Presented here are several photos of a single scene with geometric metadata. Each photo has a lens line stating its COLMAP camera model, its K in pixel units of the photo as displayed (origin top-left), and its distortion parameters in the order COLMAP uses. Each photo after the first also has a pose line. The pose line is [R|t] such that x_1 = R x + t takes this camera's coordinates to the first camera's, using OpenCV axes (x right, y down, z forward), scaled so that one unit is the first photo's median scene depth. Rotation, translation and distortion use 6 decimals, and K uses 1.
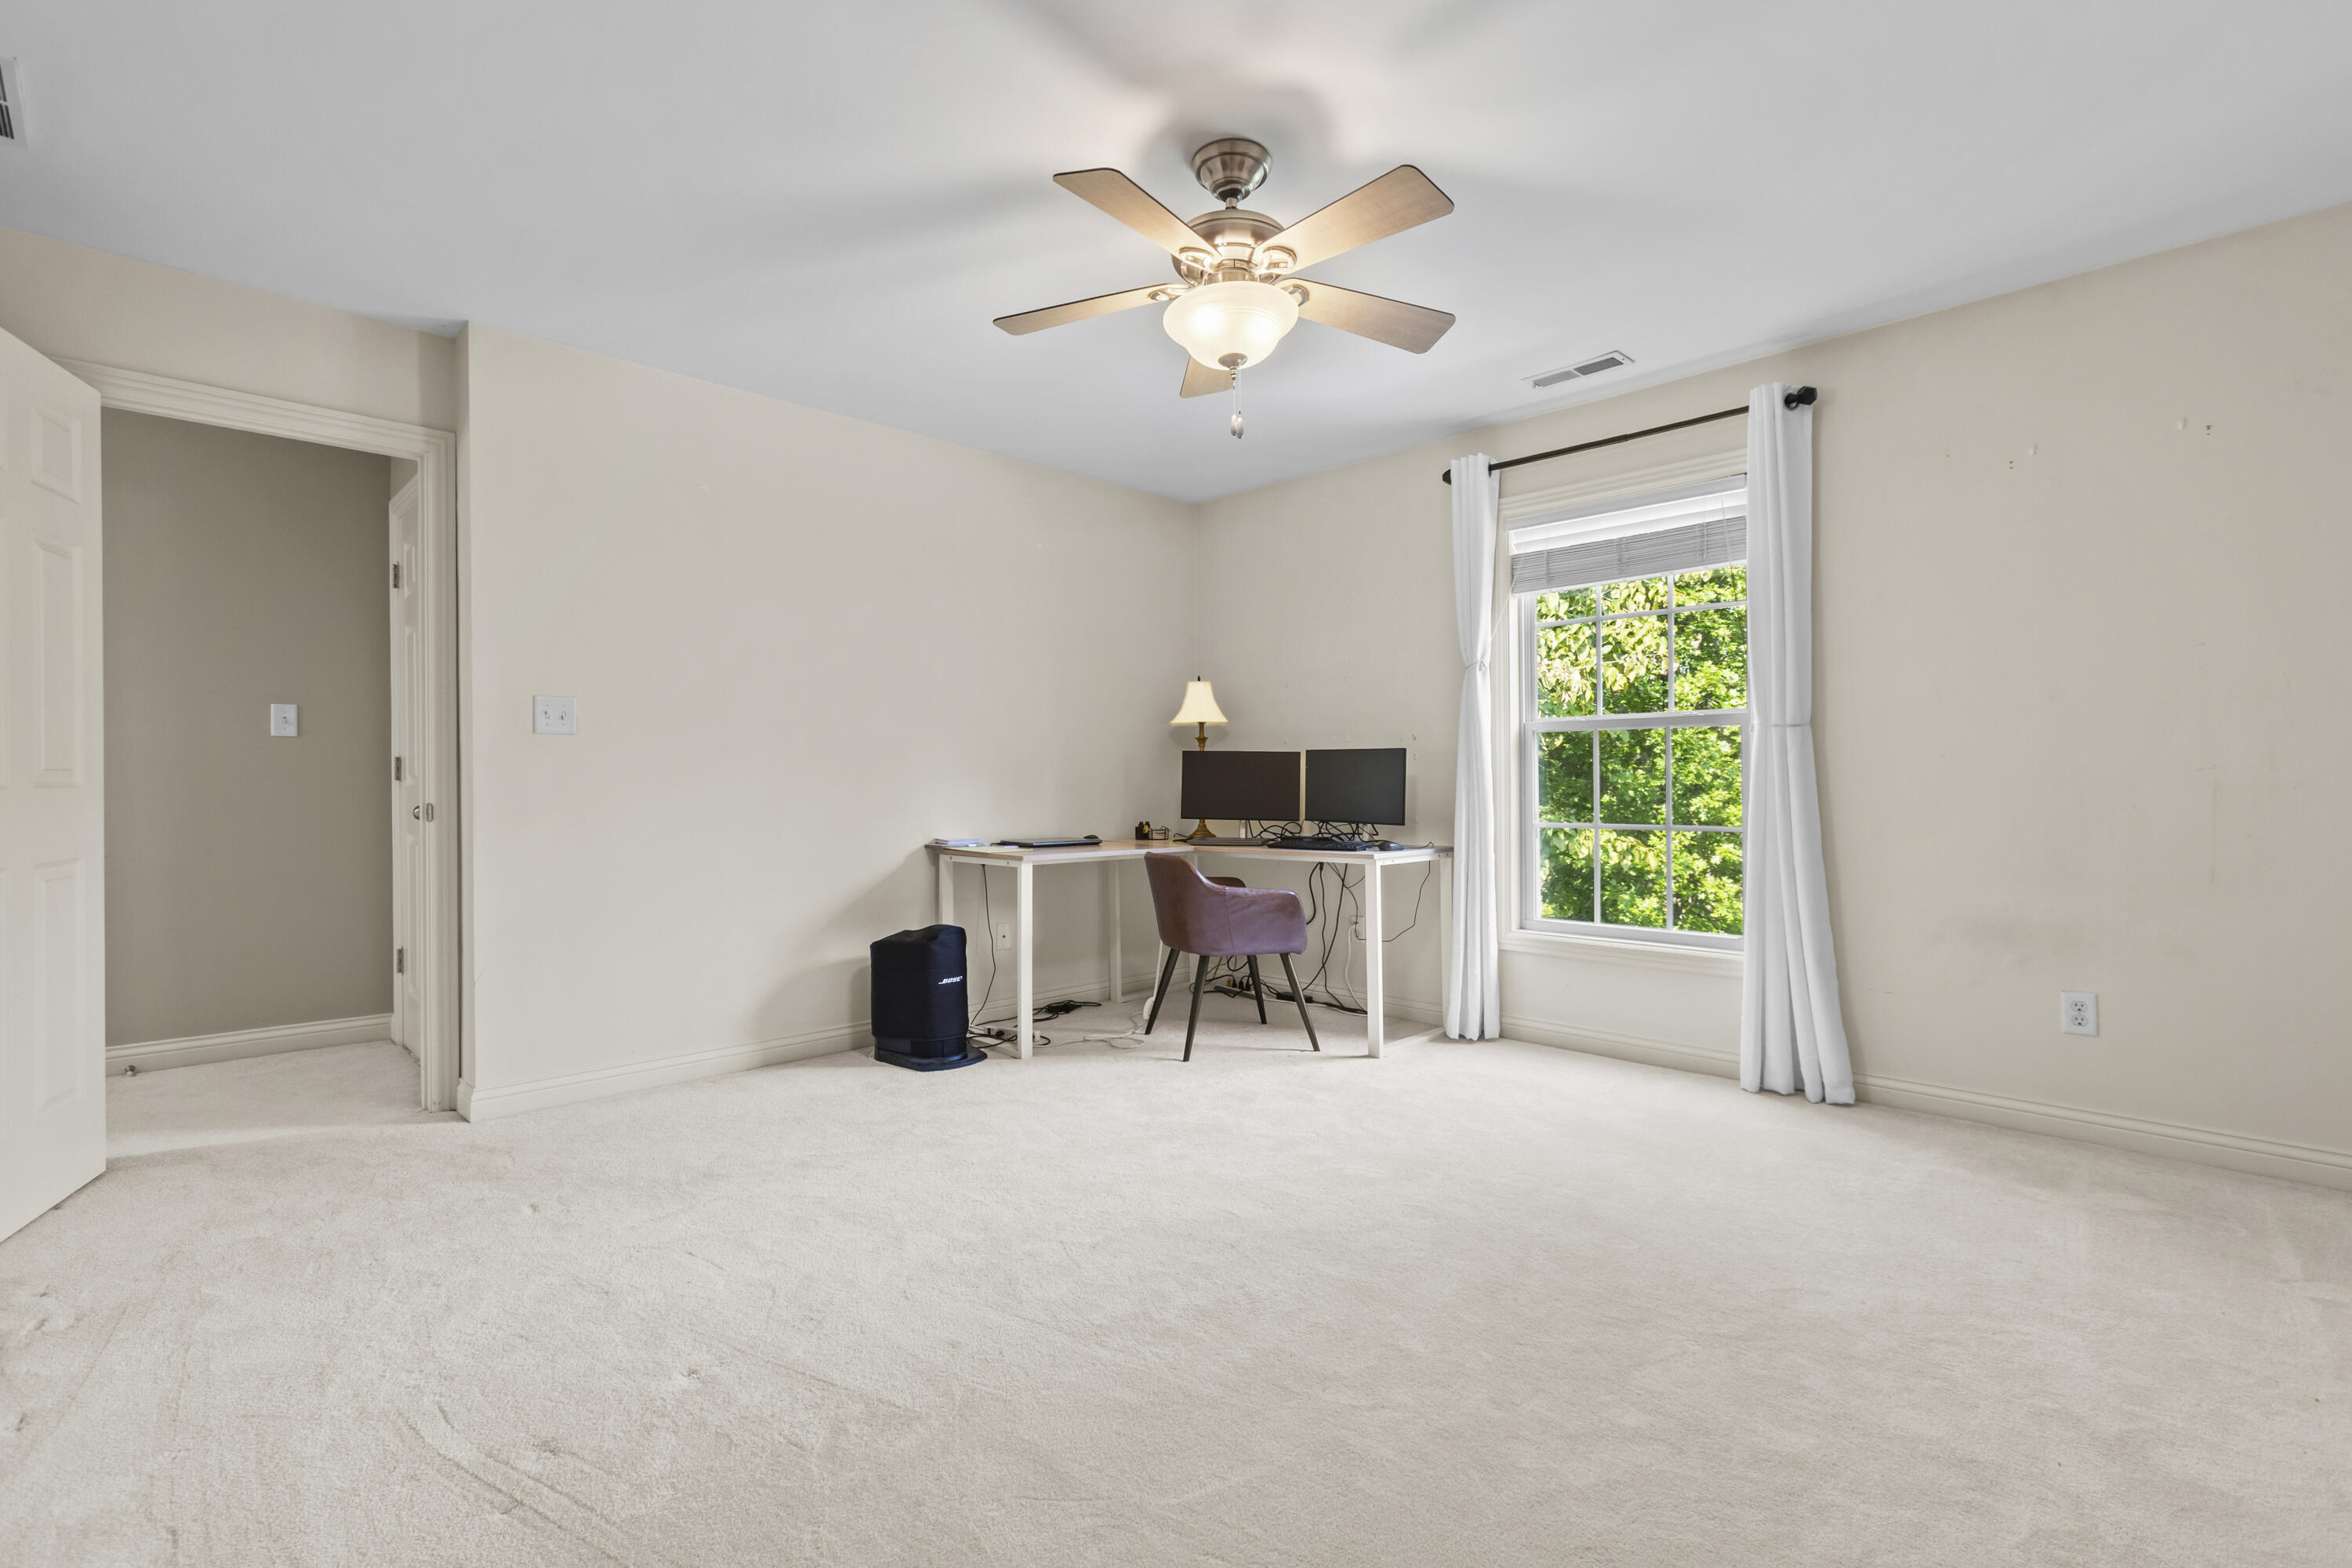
lens RADIAL K [[1080.2, 0, 1176.0], [0, 1080.2, 784.0], [0, 0, 1]] dist [-0.014506, 0.006275]
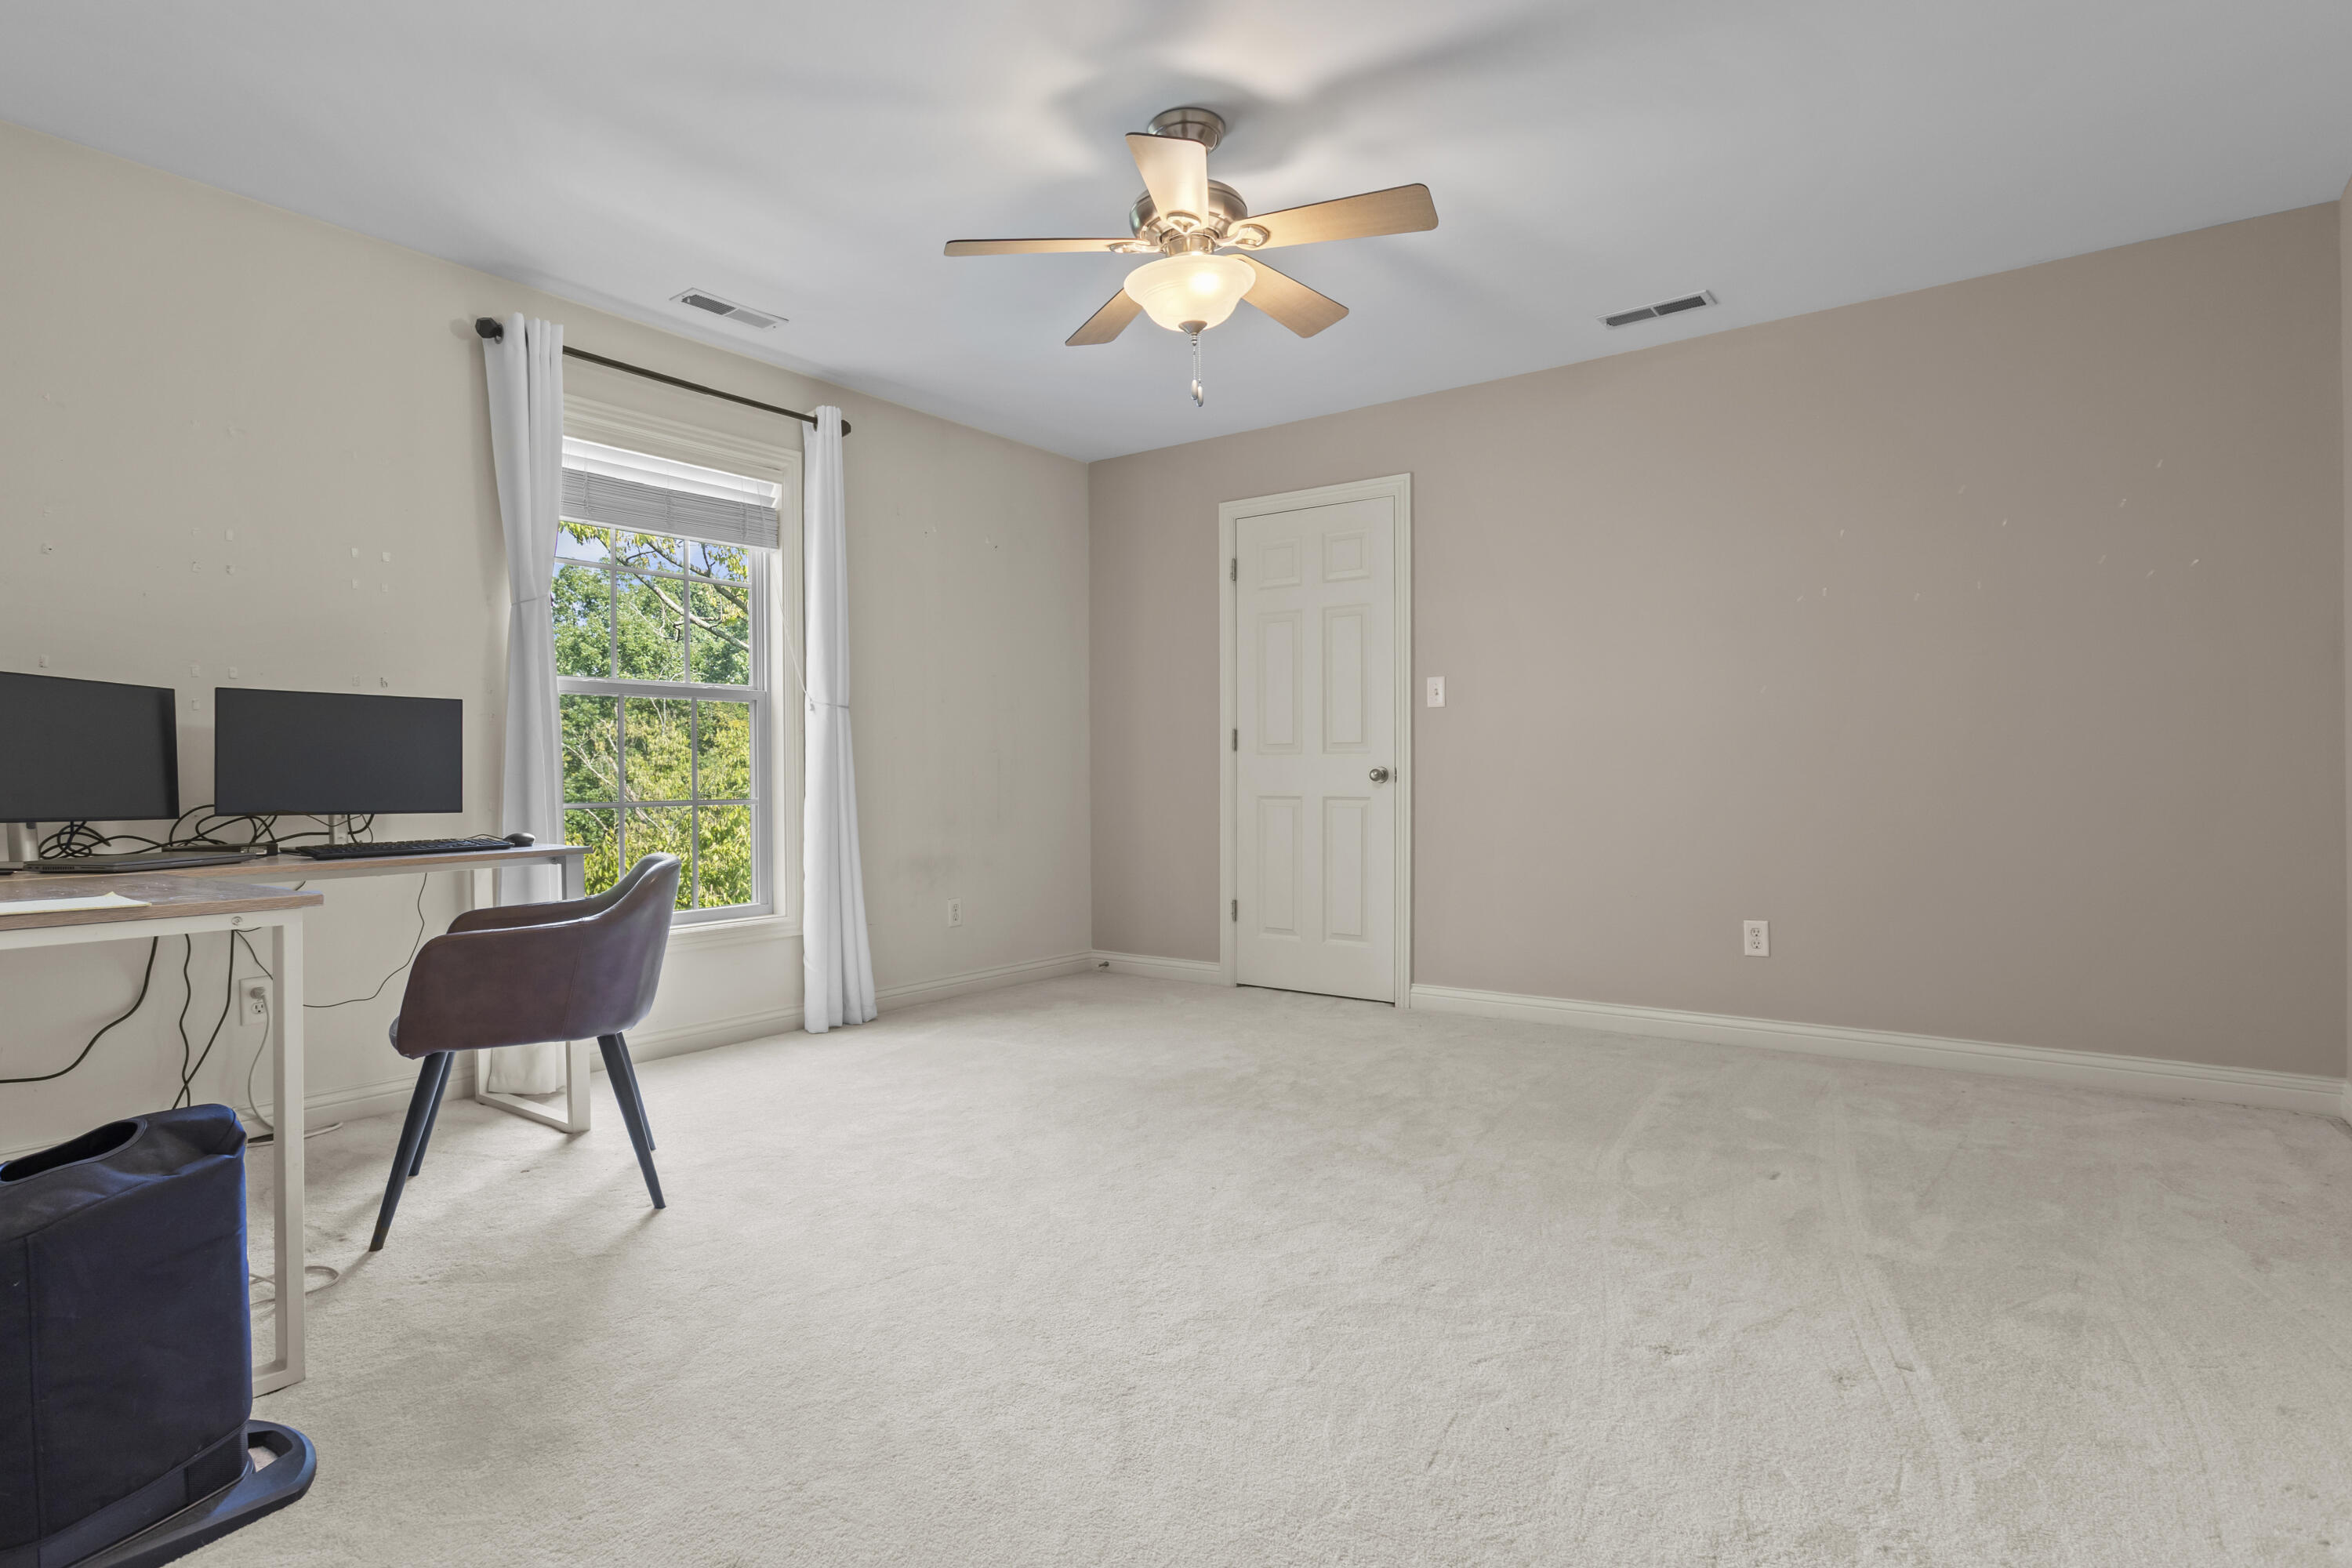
lens RADIAL K [[1188.7, 0, 1176.0], [0, 1188.7, 784.0], [0, 0, 1]] dist [-0.002331, -0.000226]
pose [[-0.152539, 0.001203, 0.988297, -0.662687], [0.013944, 0.999902, 0.000936, 0.028806], [-0.988199, 0.013924, -0.152541, 0.737505]]
